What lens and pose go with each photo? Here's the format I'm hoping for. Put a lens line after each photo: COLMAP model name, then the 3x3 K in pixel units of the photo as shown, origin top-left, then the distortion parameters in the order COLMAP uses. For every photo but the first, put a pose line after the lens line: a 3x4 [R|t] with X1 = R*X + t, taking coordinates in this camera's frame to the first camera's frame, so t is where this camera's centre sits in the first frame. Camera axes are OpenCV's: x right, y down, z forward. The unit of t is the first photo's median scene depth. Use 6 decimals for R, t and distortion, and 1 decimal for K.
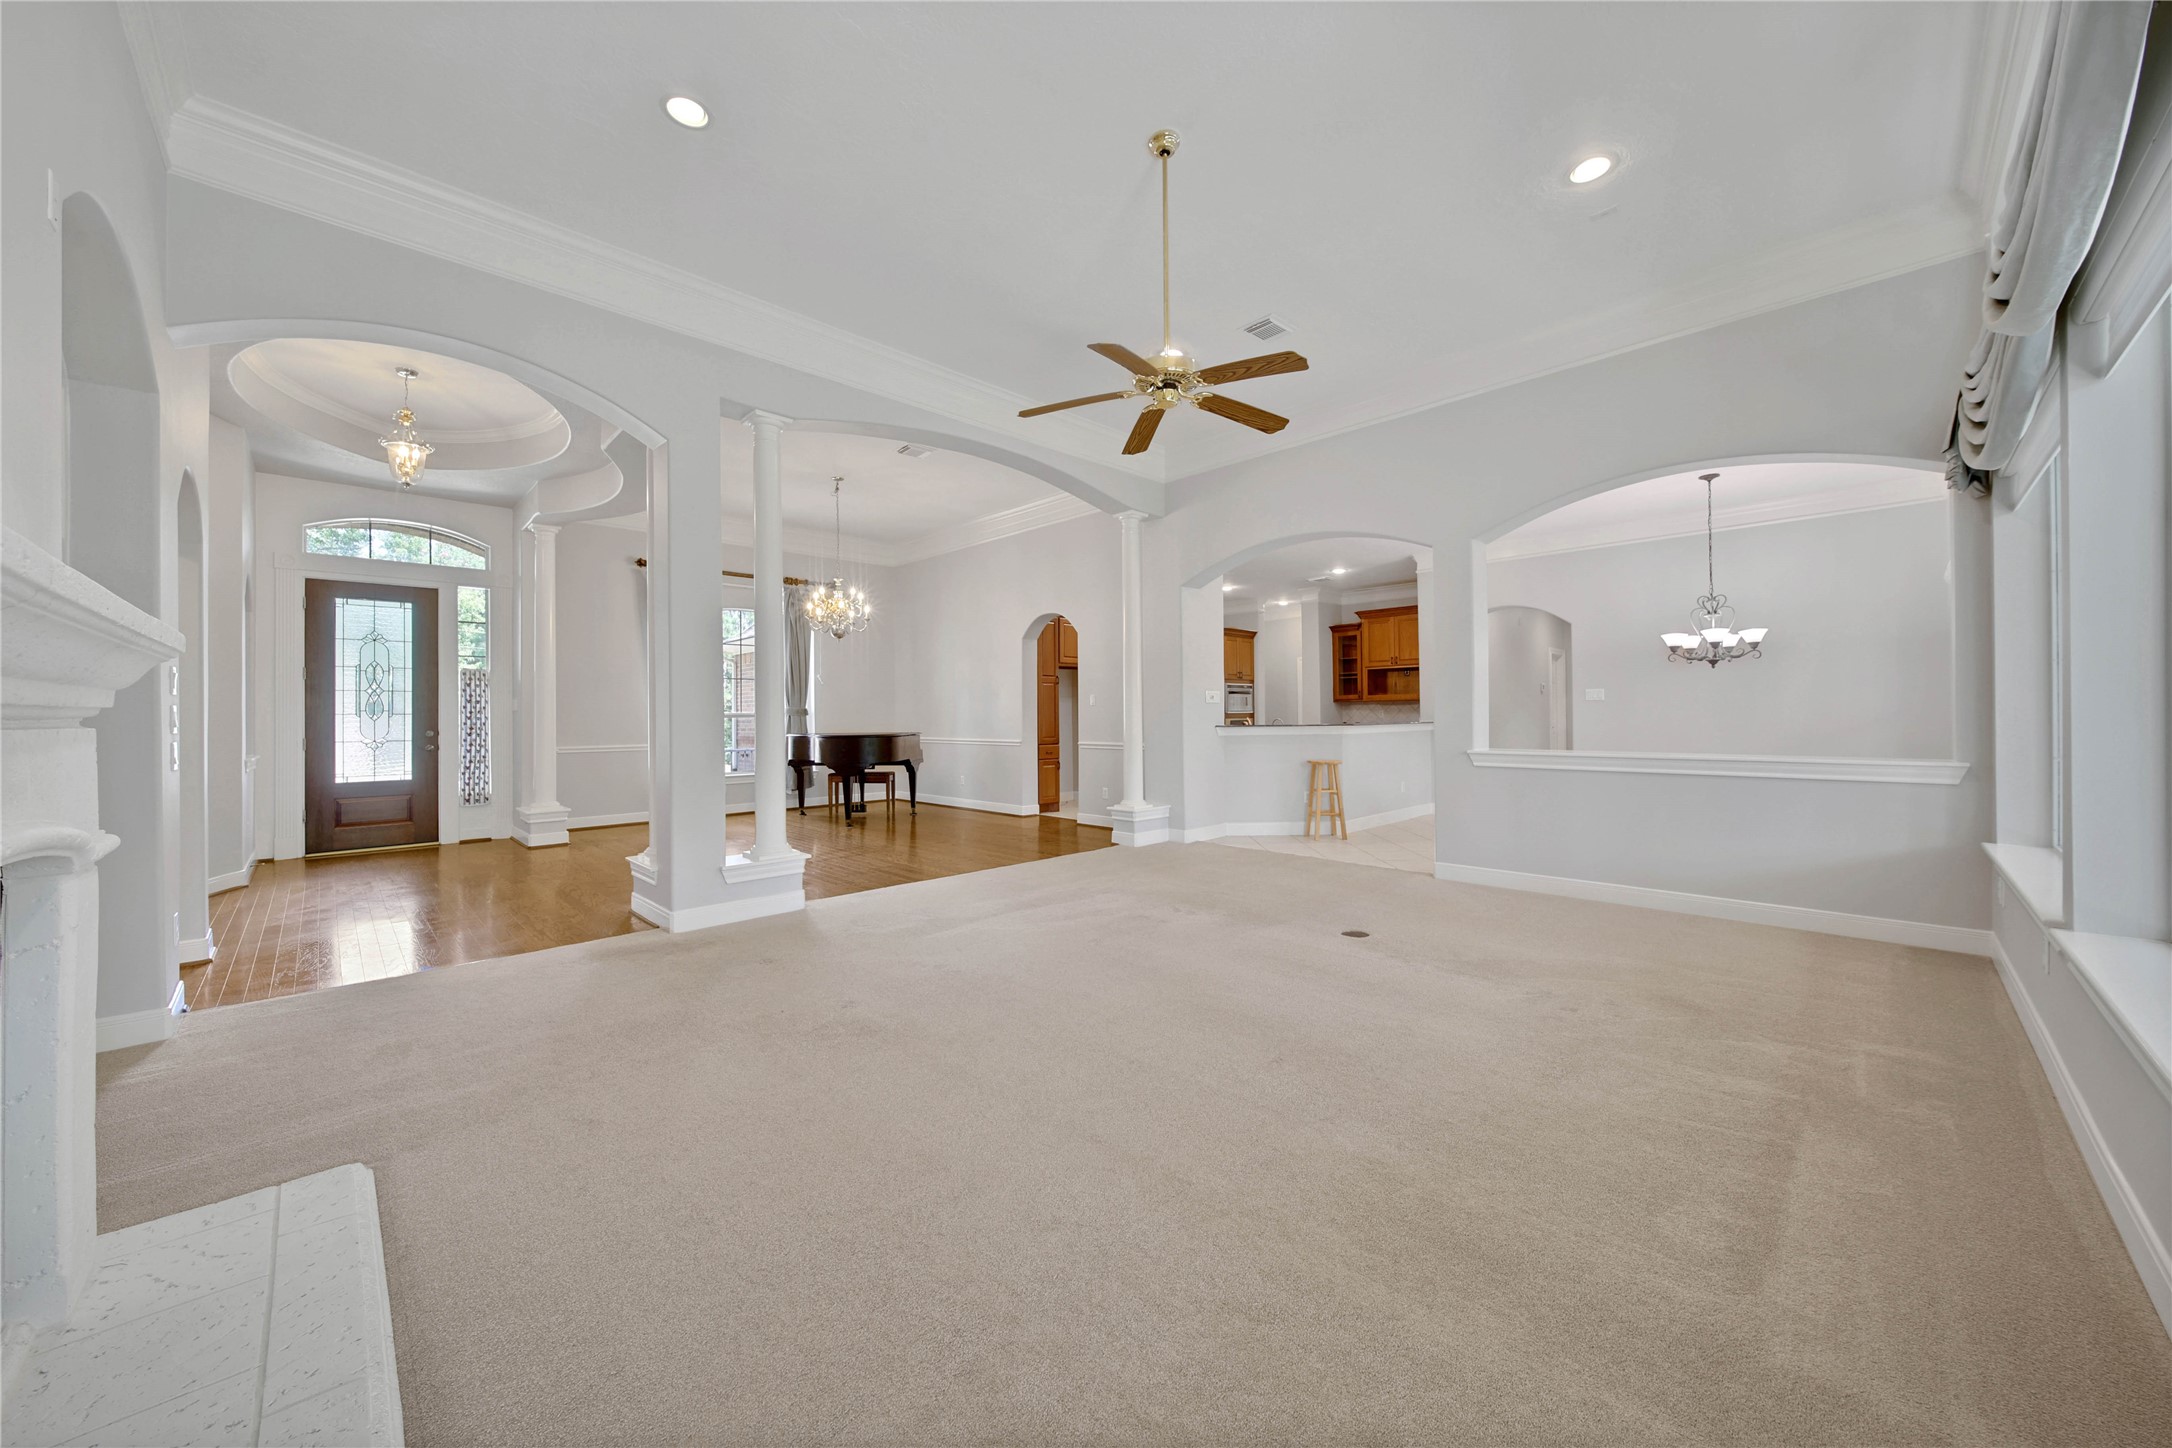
lens RADIAL K [[782.8, 0, 1090.3], [0, 782.8, 711.9], [0, 0, 1]] dist [-0.002268, 0.000052]
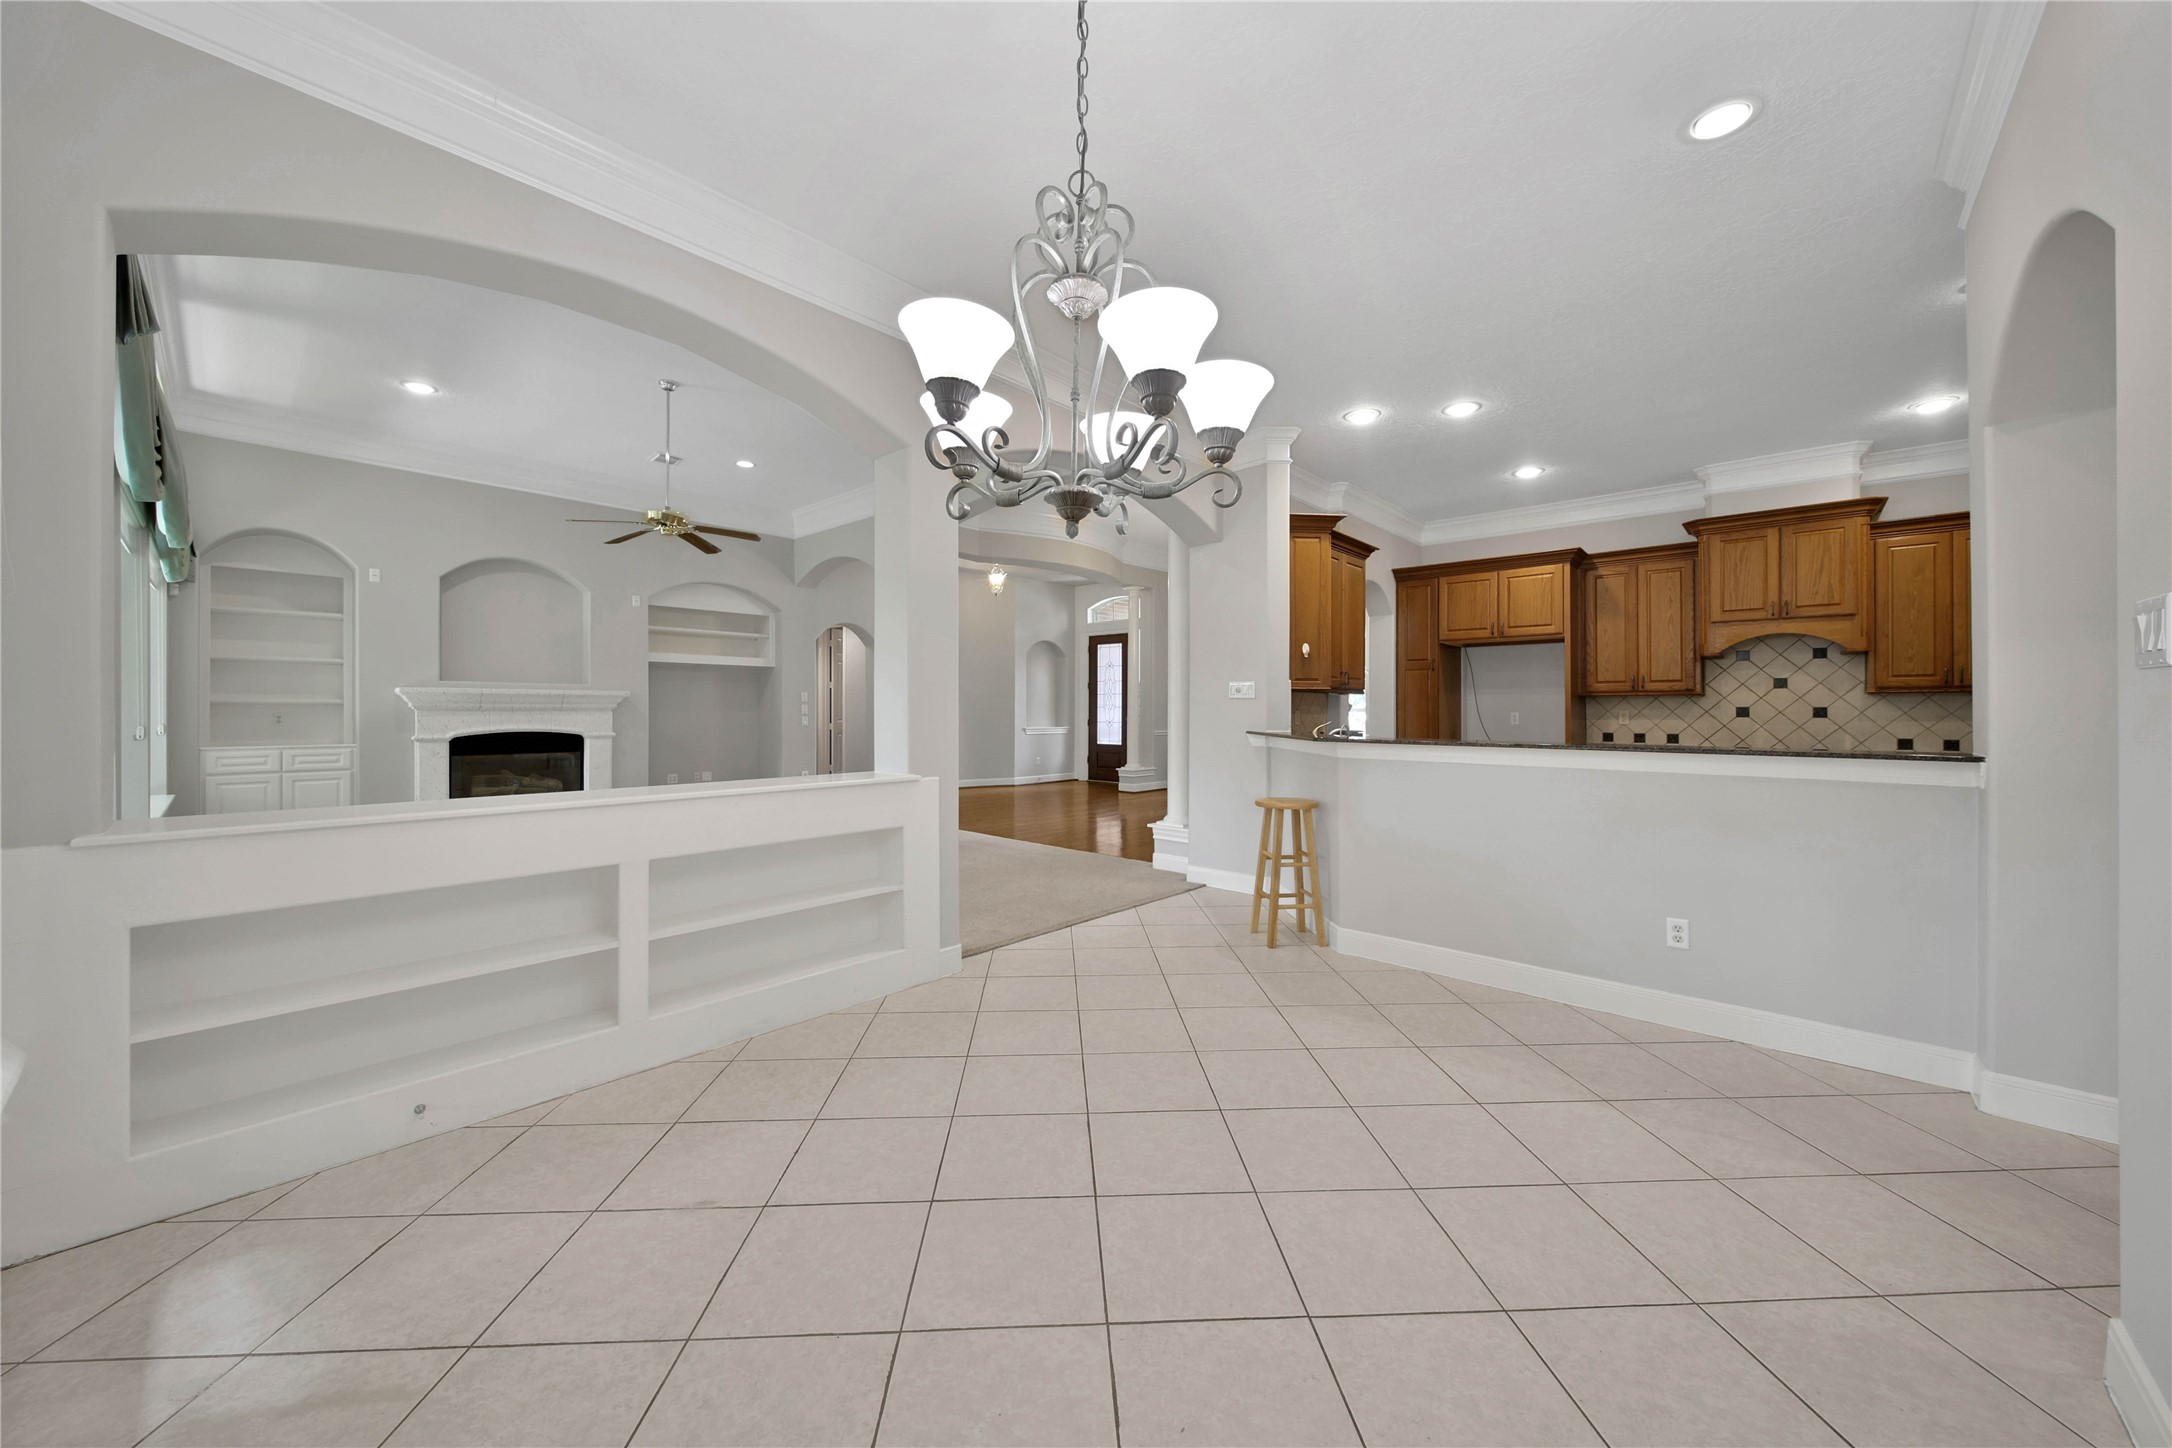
lens RADIAL K [[782.8, 0, 1096.9], [0, 782.8, 713.7], [0, 0, 1]] dist [-0.002268, 0.000052]
pose [[0.057886, 0.015823, -0.998198, 0.882227], [0.000821, 0.999873, 0.015897, -0.010549], [0.998323, -0.001740, 0.057866, 0.861289]]
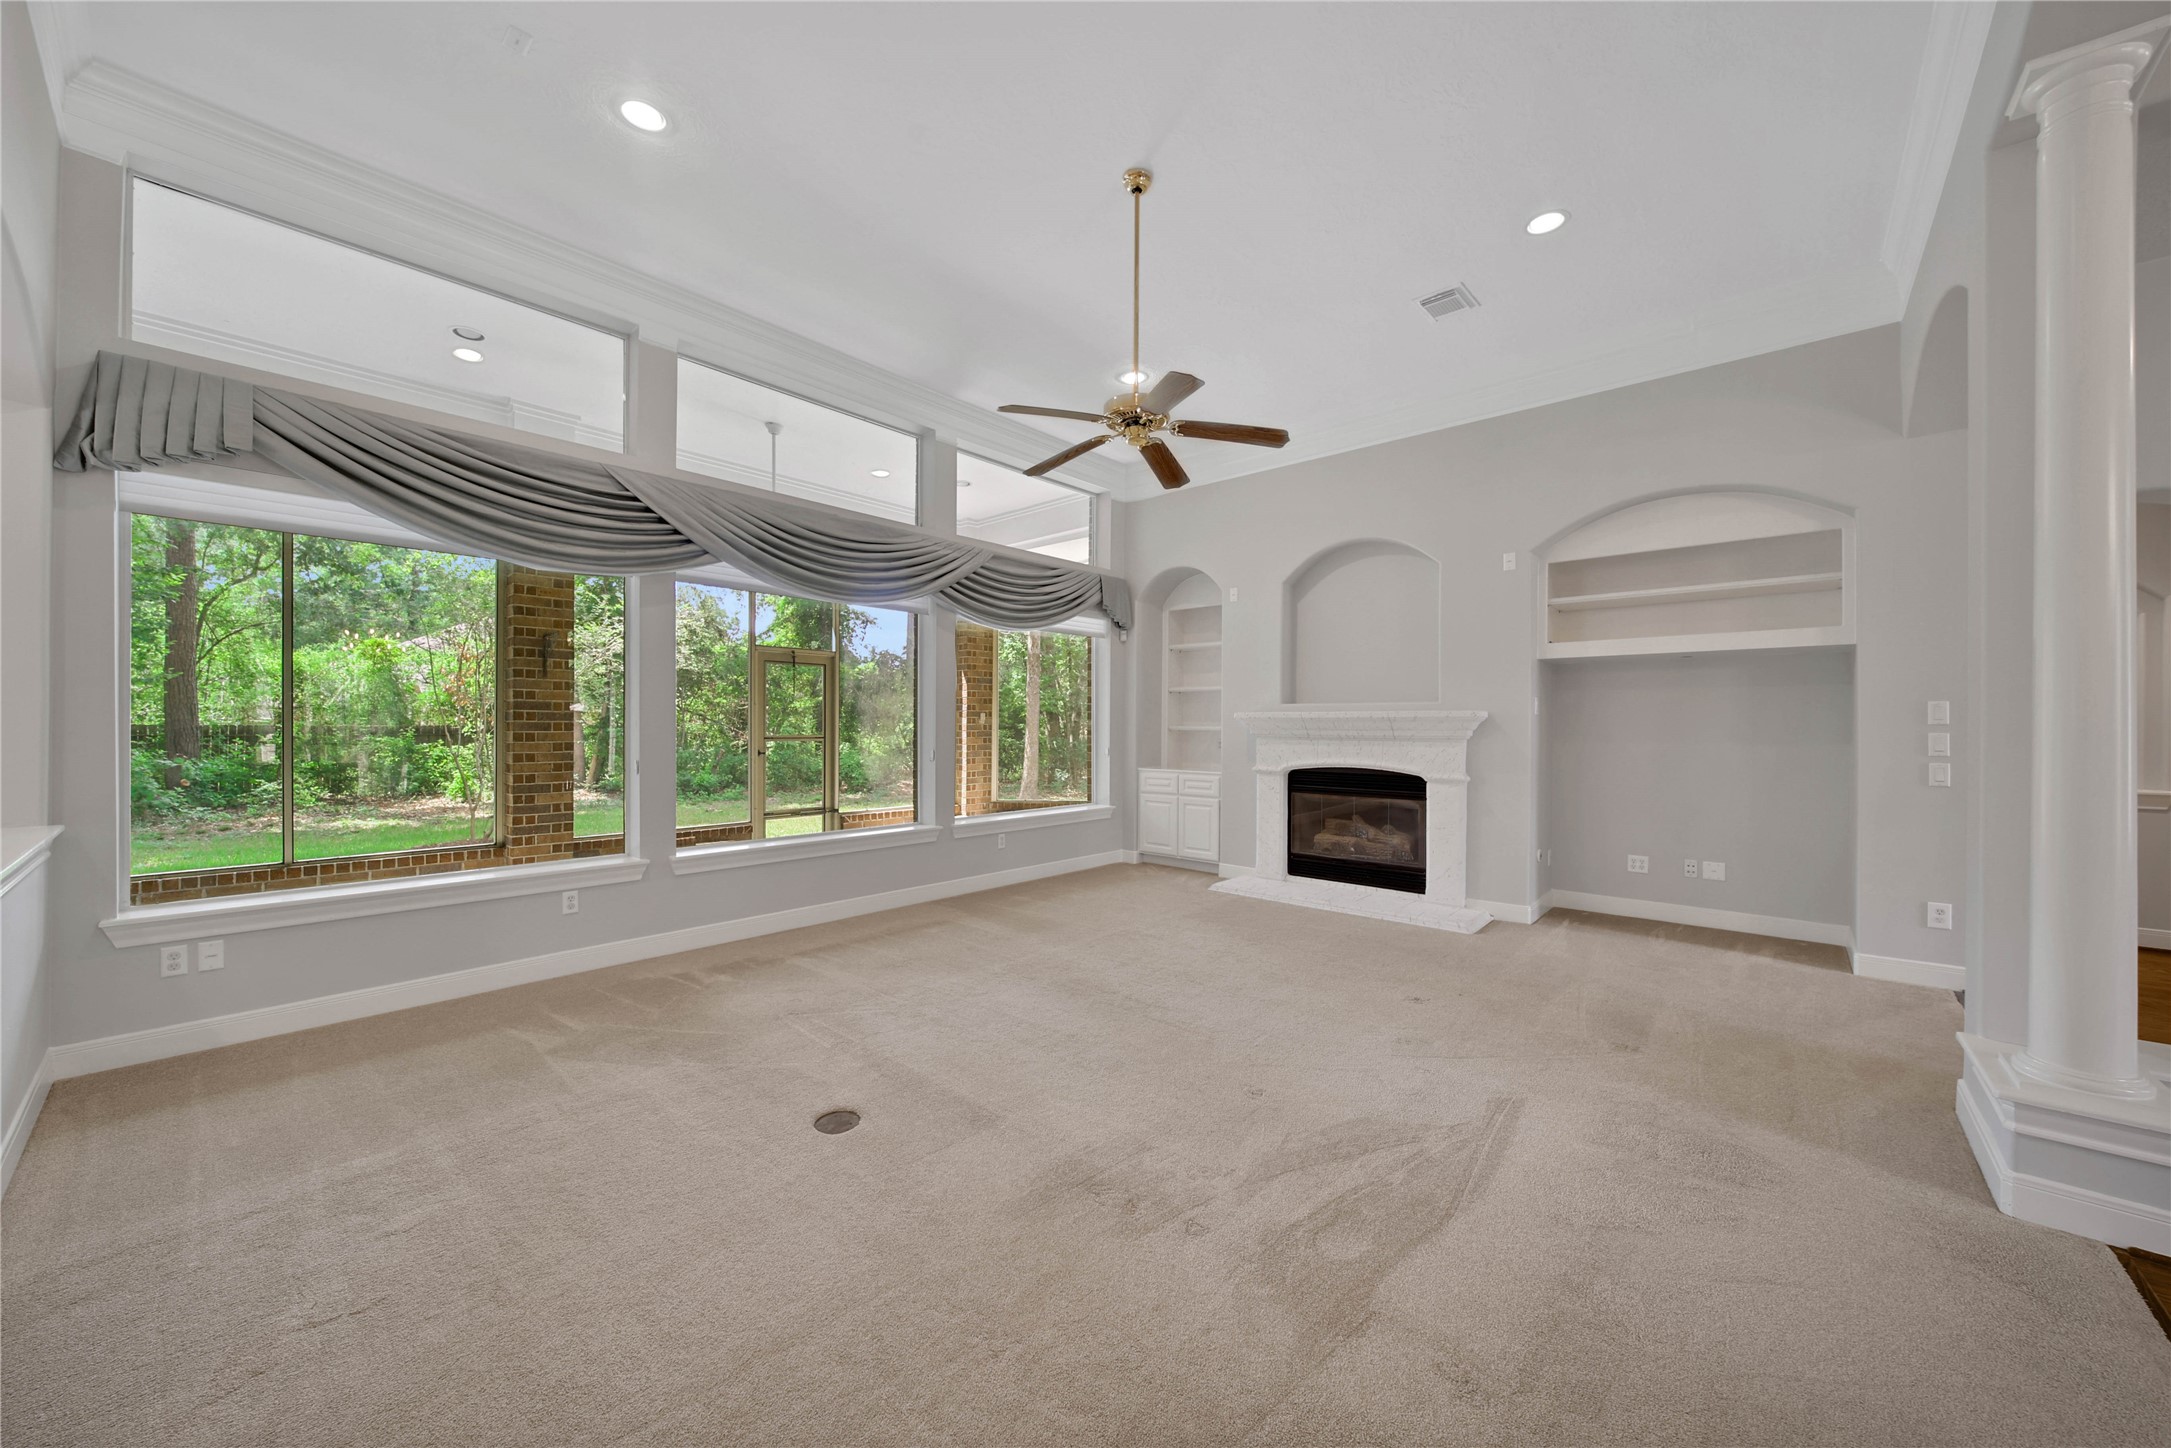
lens RADIAL K [[782.5, 0, 1077.6], [0, 782.5, 733.2], [0, 0, 1]] dist [-0.002268, 0.000052]
pose [[-0.998510, 0.008729, -0.053865, 0.111969], [0.008422, 0.999947, 0.005914, -0.012235], [0.053913, 0.005451, -0.998531, 0.930172]]
